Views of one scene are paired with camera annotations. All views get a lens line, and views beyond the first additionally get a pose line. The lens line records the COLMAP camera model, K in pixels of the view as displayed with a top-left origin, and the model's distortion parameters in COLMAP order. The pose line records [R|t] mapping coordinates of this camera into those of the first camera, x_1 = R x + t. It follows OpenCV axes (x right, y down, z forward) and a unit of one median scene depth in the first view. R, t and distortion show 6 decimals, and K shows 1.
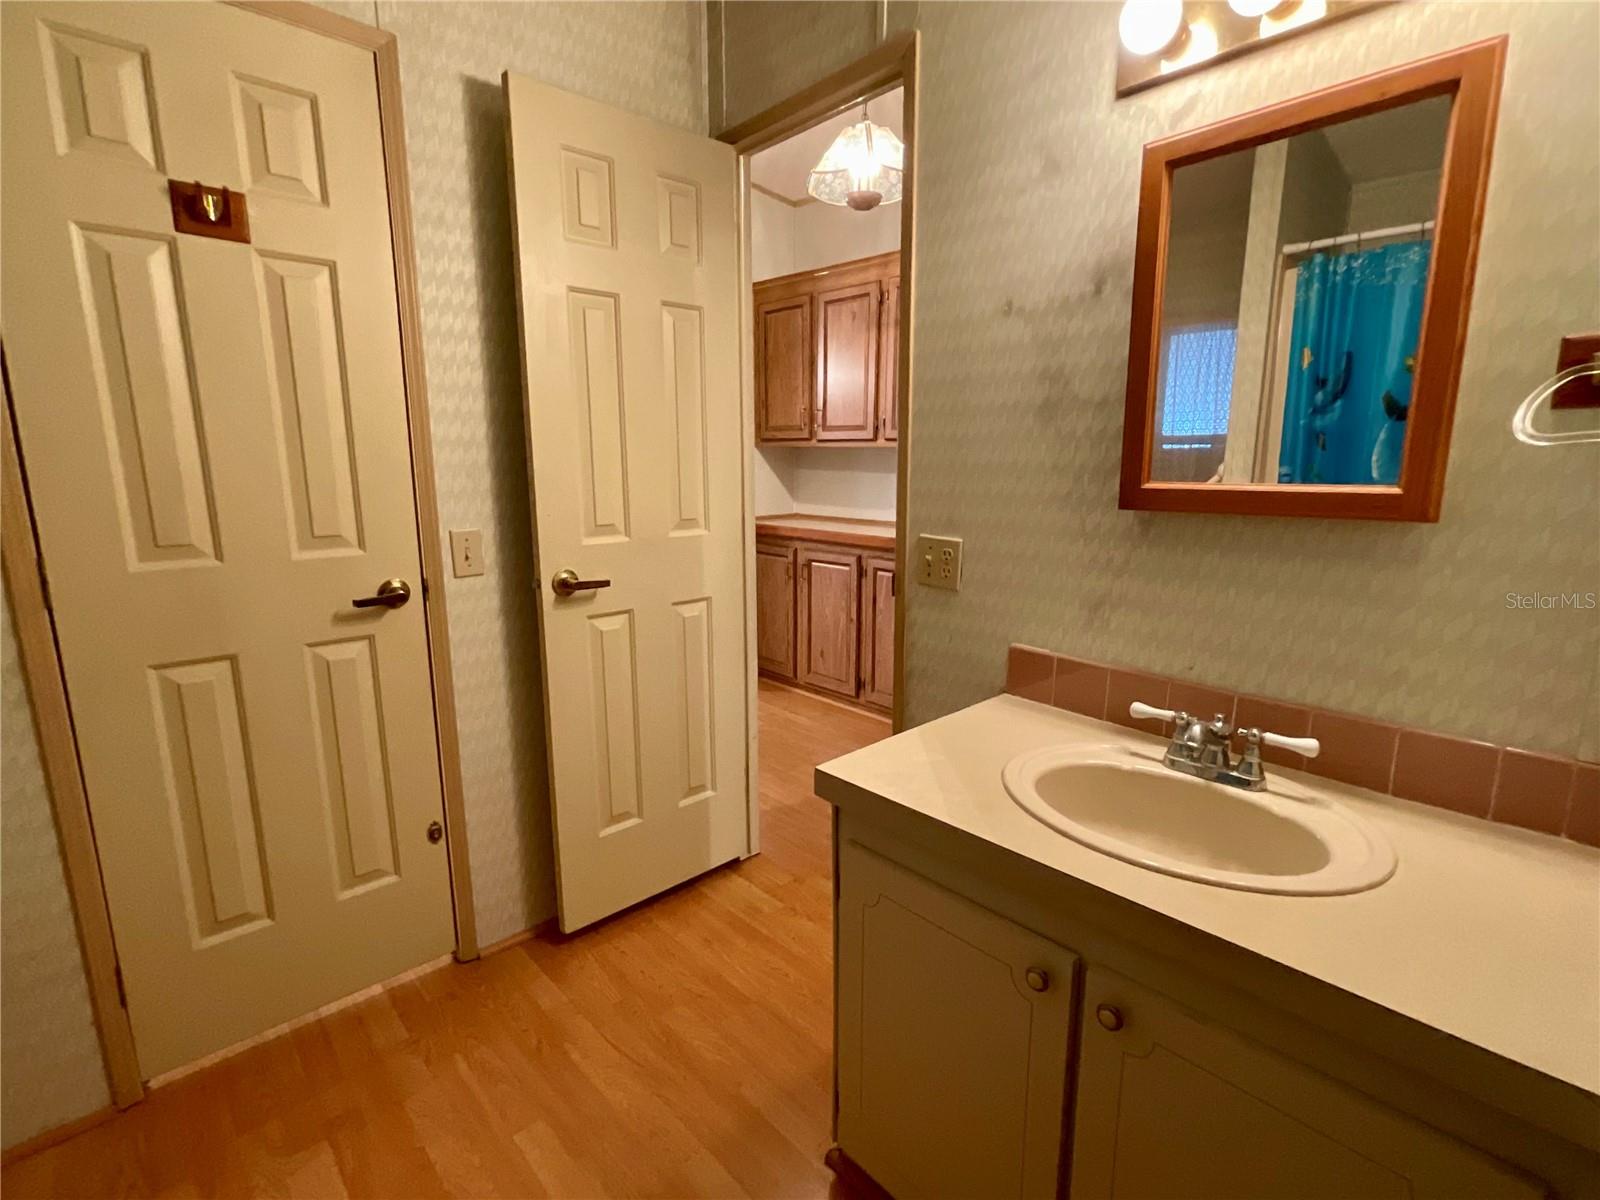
lens RADIAL K [[761.7, 0, 797.8], [0, 761.7, 601.0], [0, 0, 1]] dist [-0.008190, 0.007393]
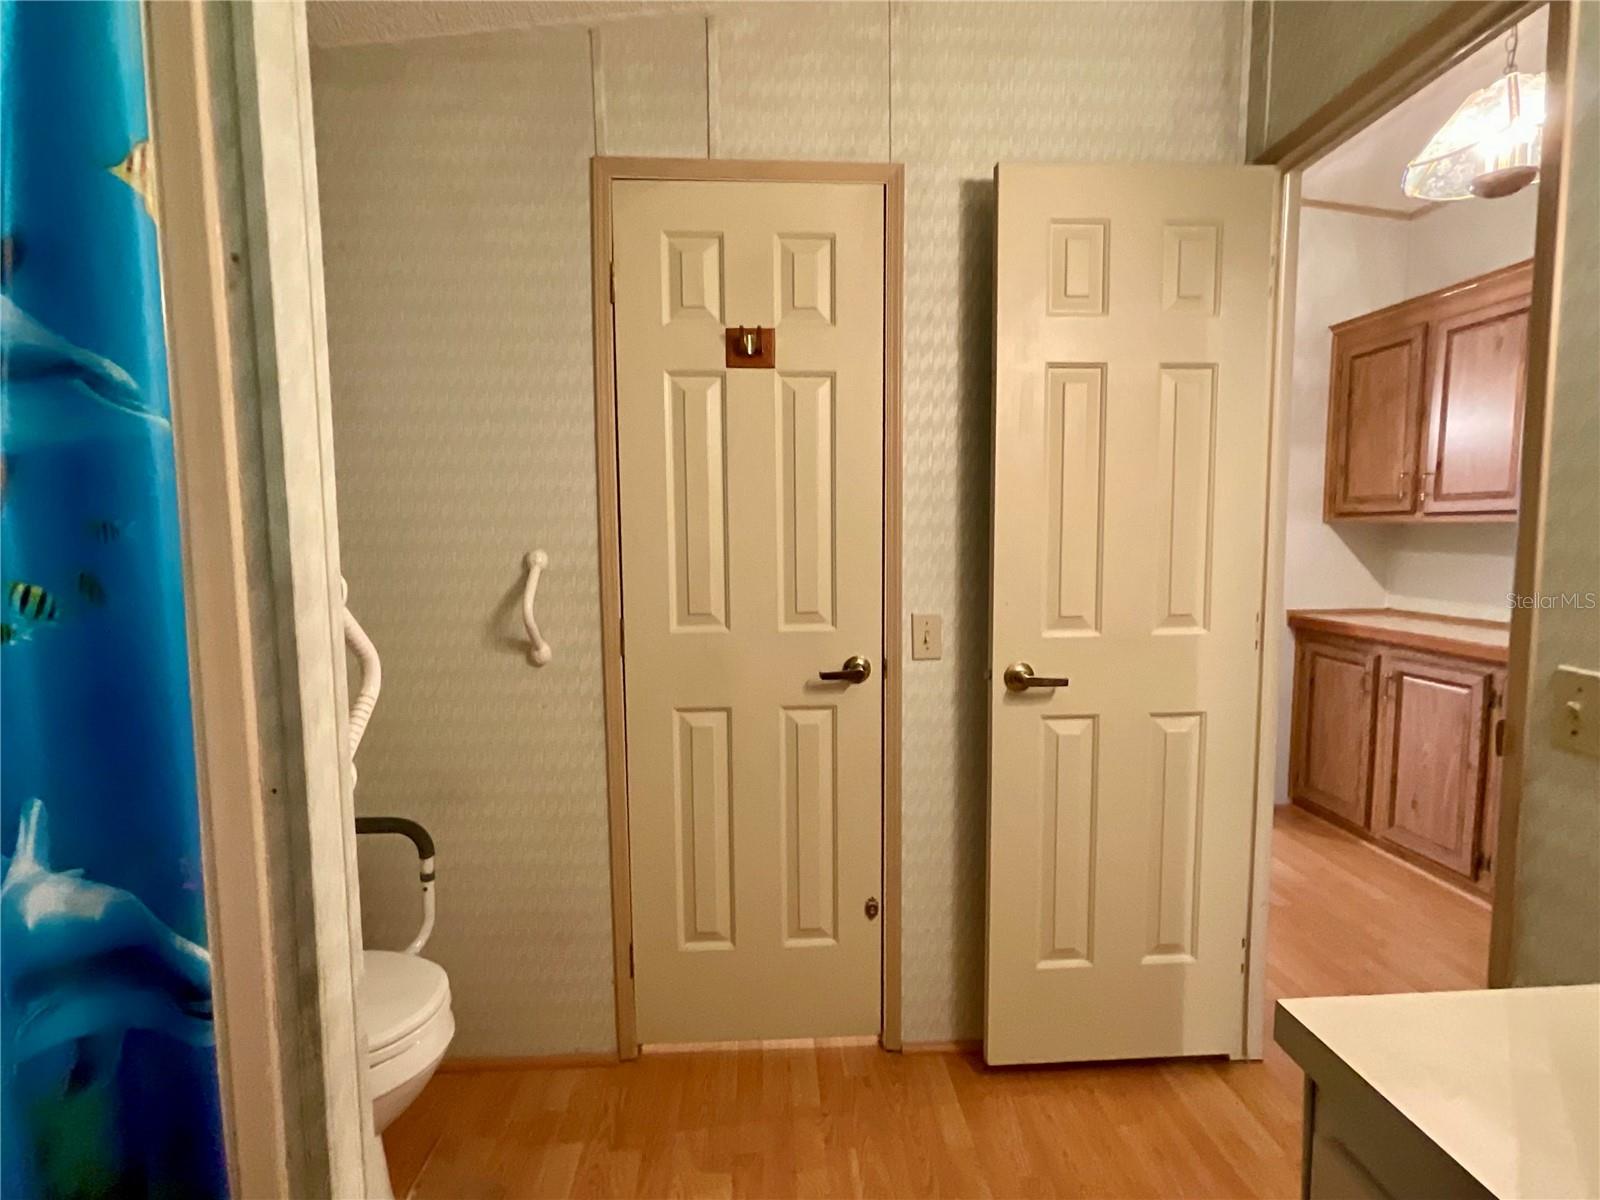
lens RADIAL K [[761.7, 0, 797.8], [0, 761.7, 601.0], [0, 0, 1]] dist [-0.008190, 0.007393]
pose [[0.768035, 0.050966, -0.638377, 0.069973], [-0.113038, 0.991966, -0.056801, -0.031046], [0.630353, 0.115786, 0.767625, 0.109569]]
